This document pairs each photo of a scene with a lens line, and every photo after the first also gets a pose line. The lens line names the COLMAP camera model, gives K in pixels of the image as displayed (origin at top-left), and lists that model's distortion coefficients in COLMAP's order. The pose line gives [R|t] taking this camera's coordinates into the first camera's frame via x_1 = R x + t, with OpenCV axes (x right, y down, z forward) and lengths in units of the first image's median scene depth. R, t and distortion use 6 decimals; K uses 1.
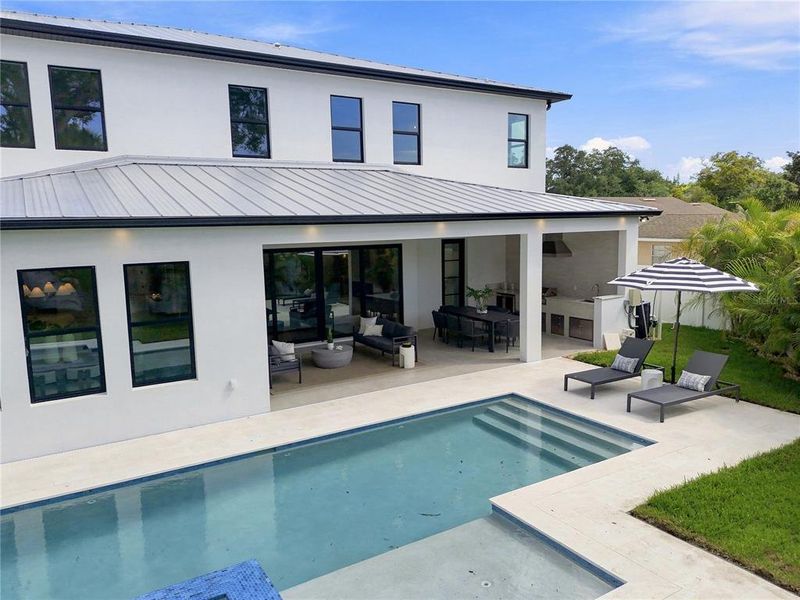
lens RADIAL K [[587.3, 0, 400.0], [0, 587.3, 300.0], [0, 0, 1]] dist [0.001354, 0.000889]
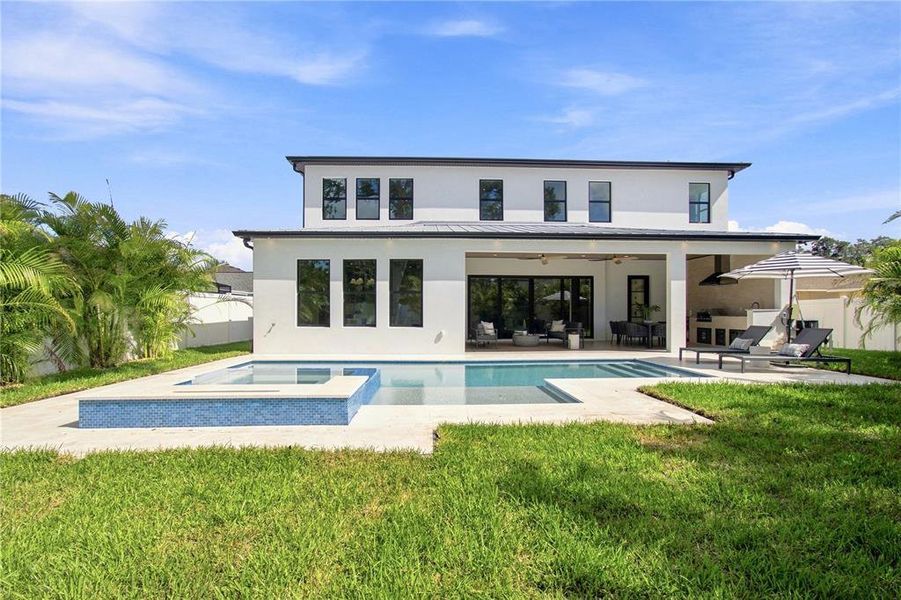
lens RADIAL K [[406.4, 0, 446.6], [0, 406.4, 302.0], [0, 0, 1]] dist [0.000290, -0.000137]
pose [[0.875790, 0.016274, -0.482418, 0.183498], [-0.086377, 0.988583, -0.123462, 0.127718], [0.474901, 0.149797, 0.867197, -0.007890]]
